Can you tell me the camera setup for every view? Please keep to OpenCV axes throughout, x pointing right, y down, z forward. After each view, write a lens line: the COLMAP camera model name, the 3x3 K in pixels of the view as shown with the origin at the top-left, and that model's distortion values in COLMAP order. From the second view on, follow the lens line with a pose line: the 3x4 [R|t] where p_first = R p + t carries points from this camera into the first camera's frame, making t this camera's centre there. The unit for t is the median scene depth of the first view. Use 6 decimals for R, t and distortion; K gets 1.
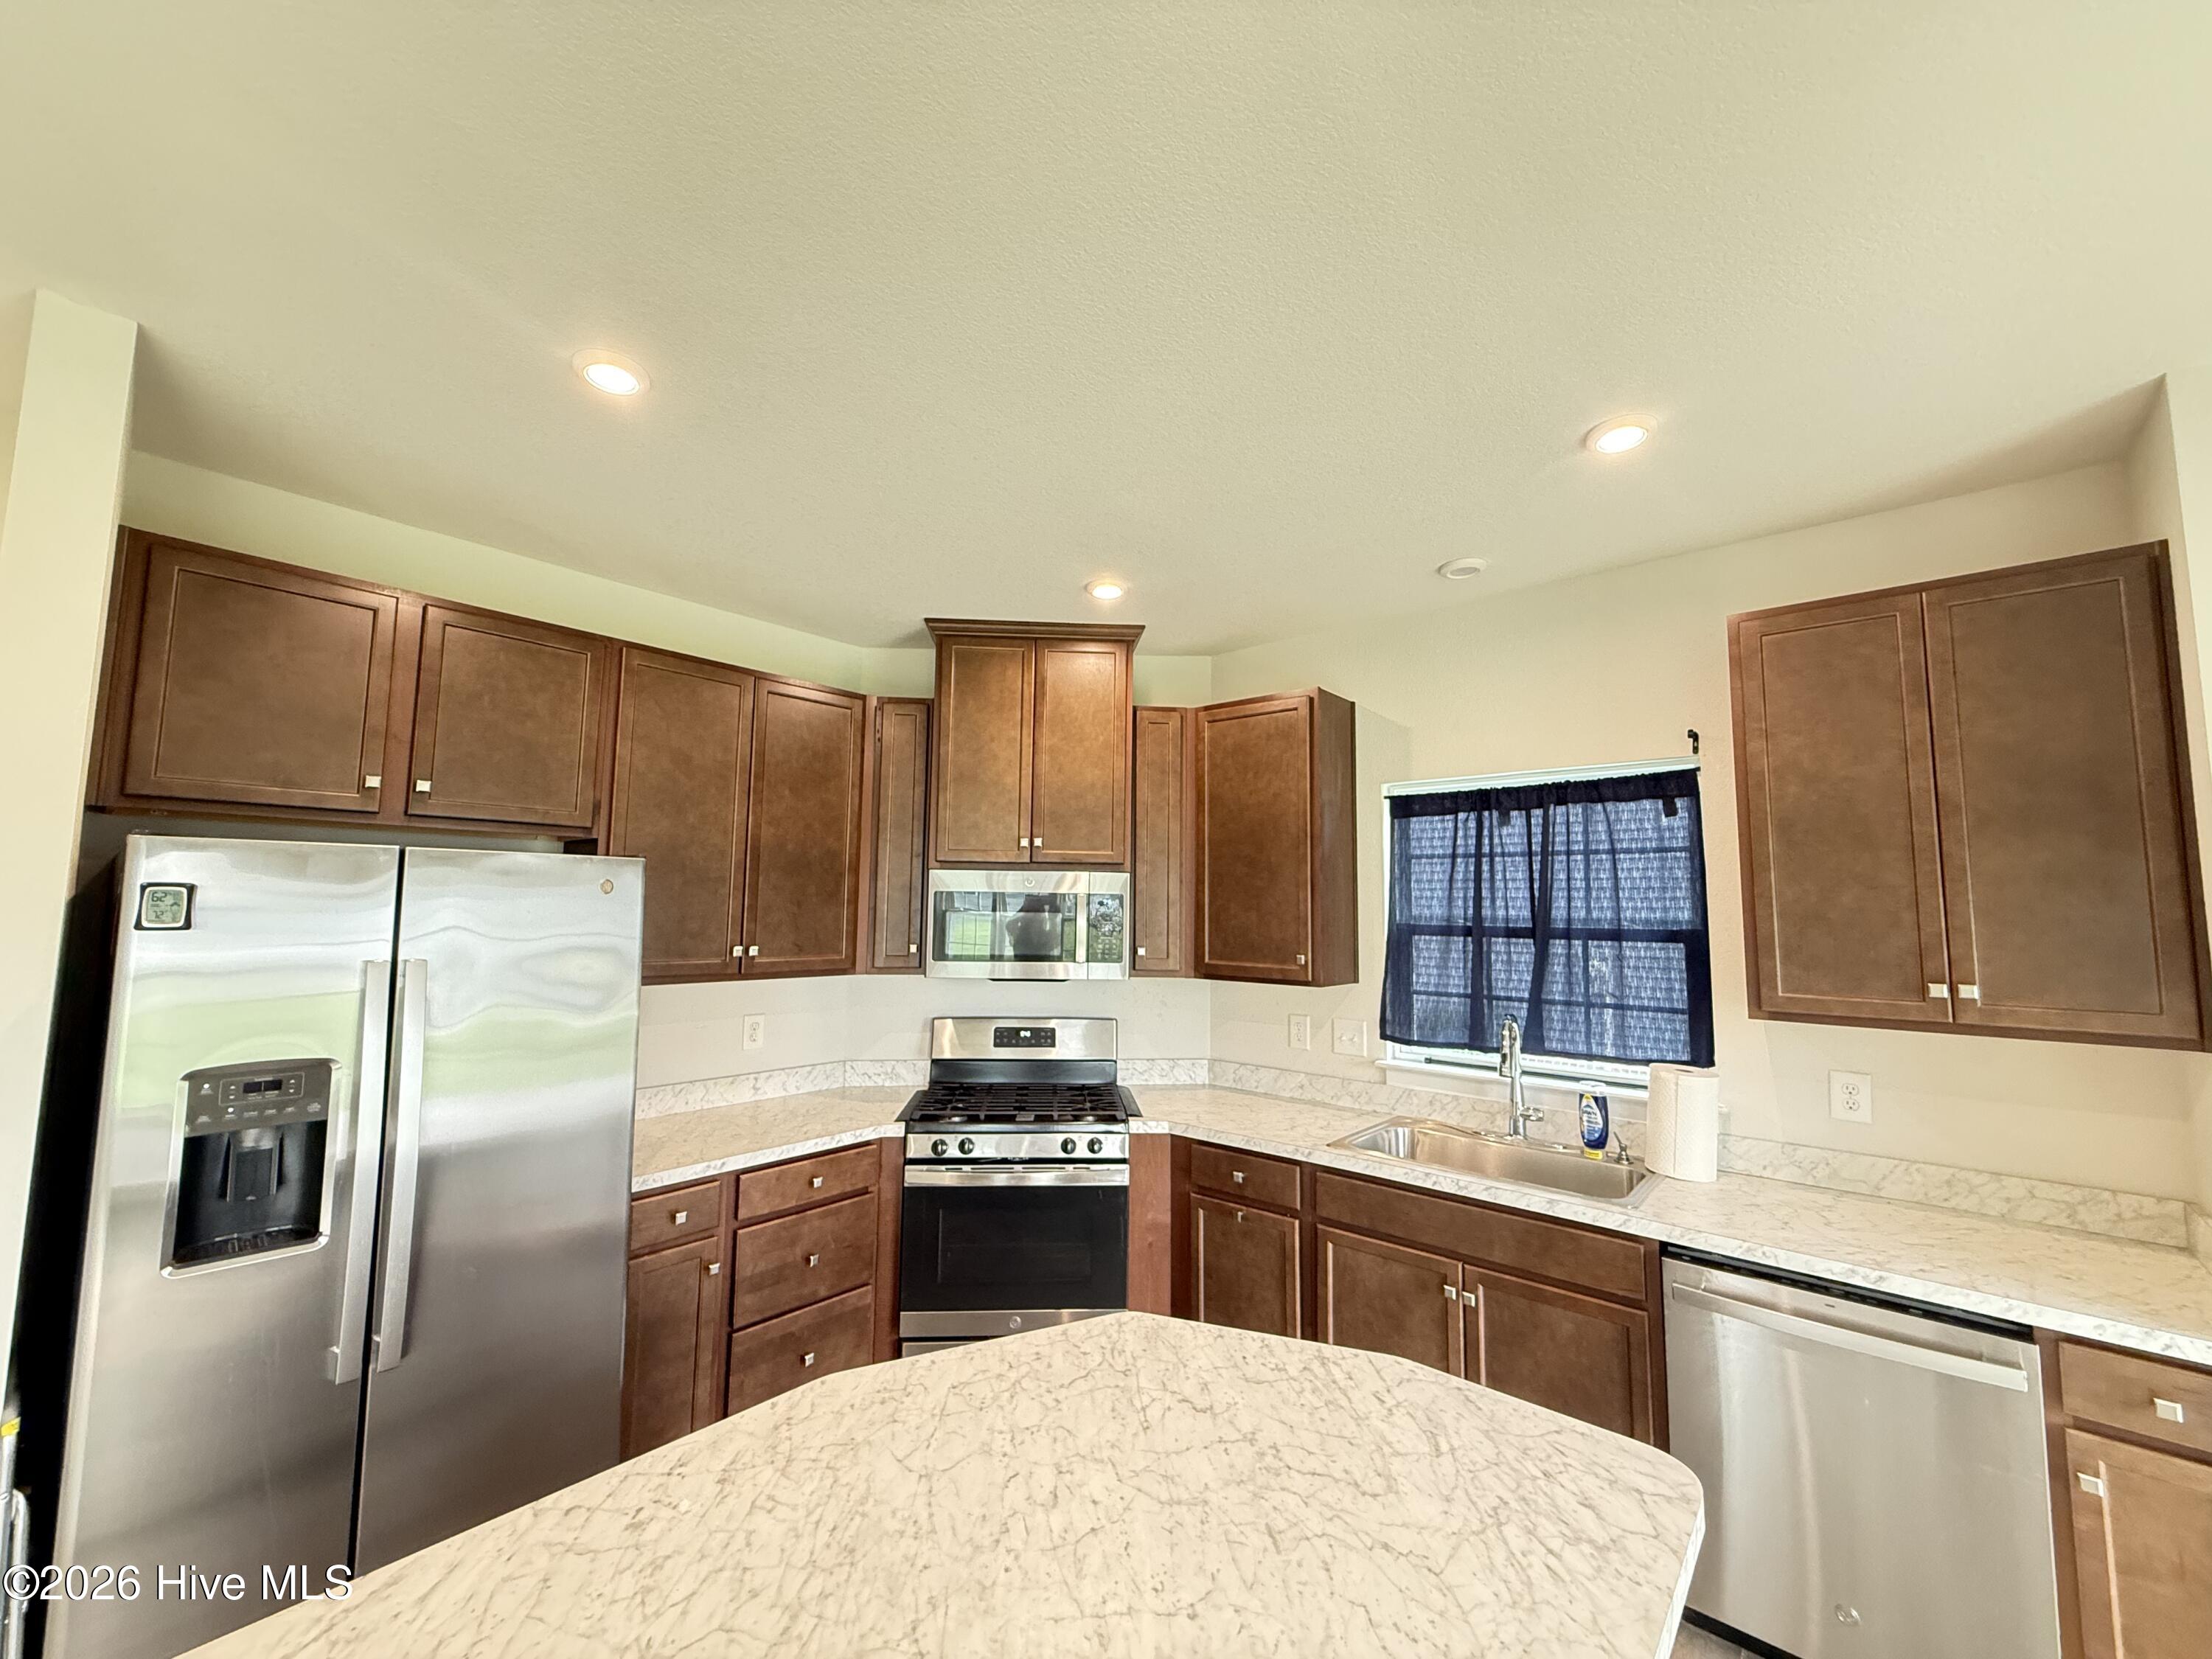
lens RADIAL K [[881.4, 0, 1099.6], [0, 881.4, 826.7], [0, 0, 1]] dist [0.000797, -0.000490]
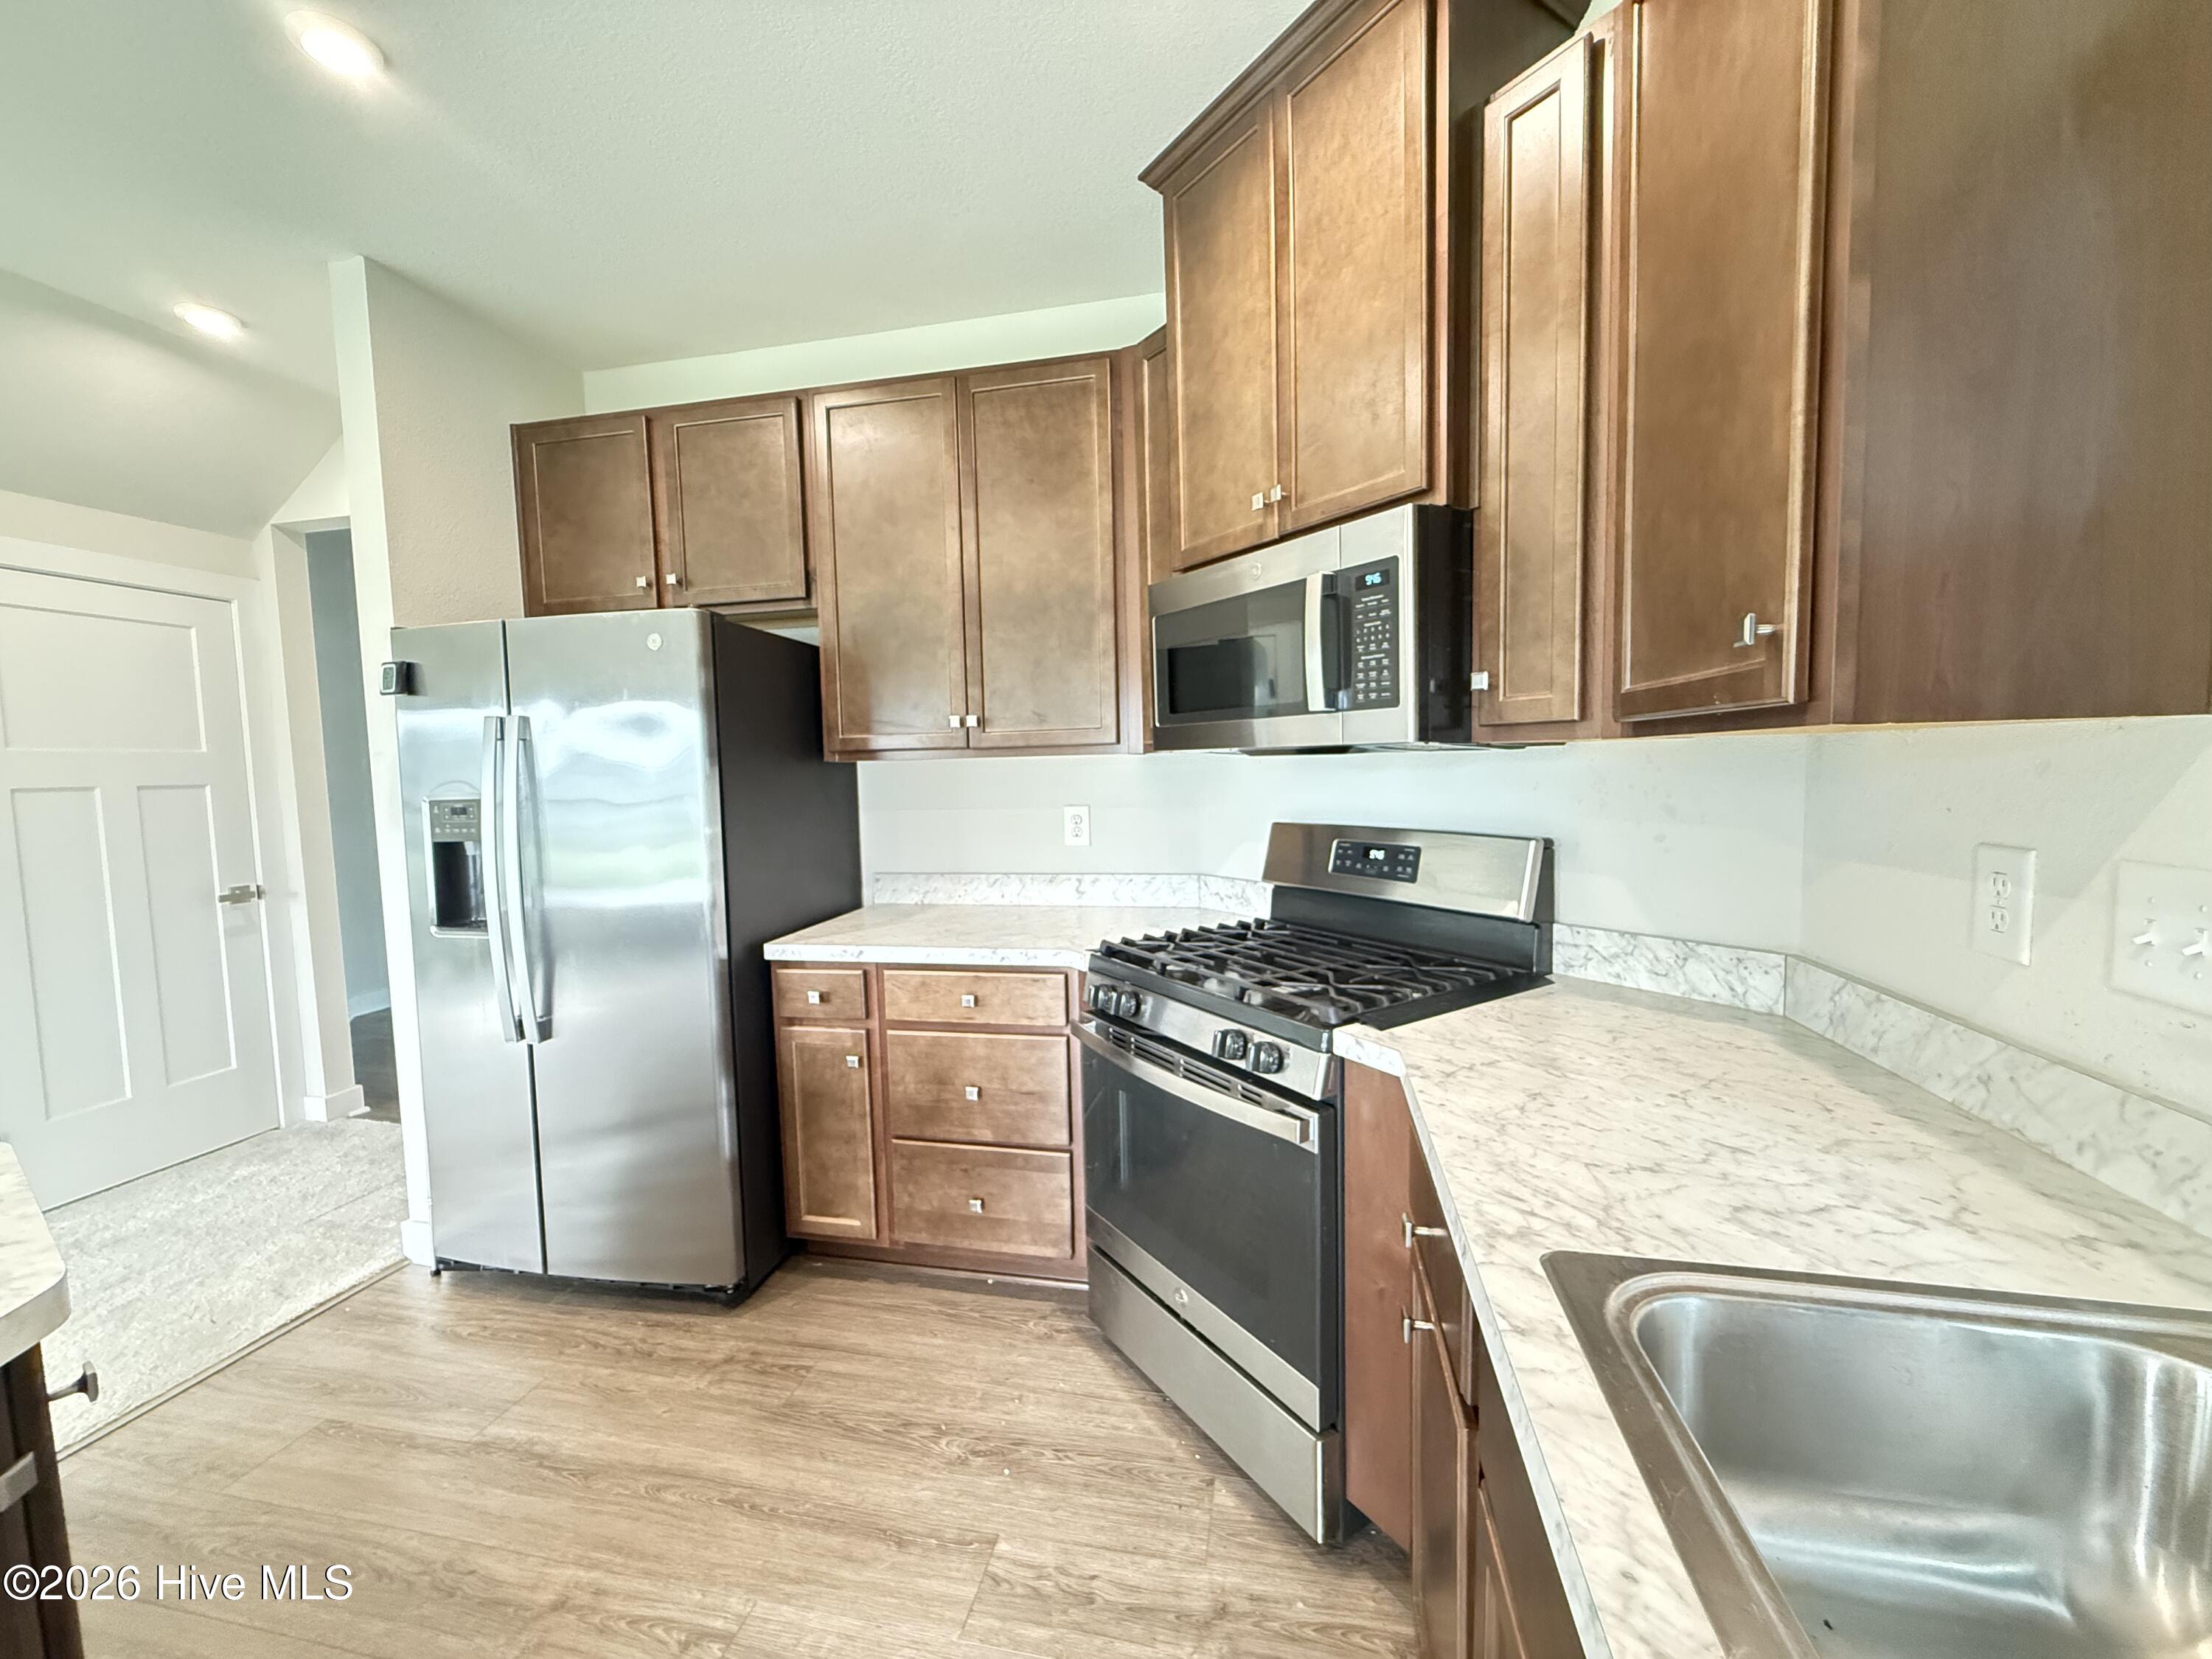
lens RADIAL K [[881.4, 0, 1099.3], [0, 881.4, 830.0], [0, 0, 1]] dist [0.000797, -0.000490]
pose [[0.478626, 0.041052, -0.877059, 0.405595], [0.112481, 0.987809, 0.107619, 0.170750], [0.870784, -0.150162, 0.468173, 0.718193]]
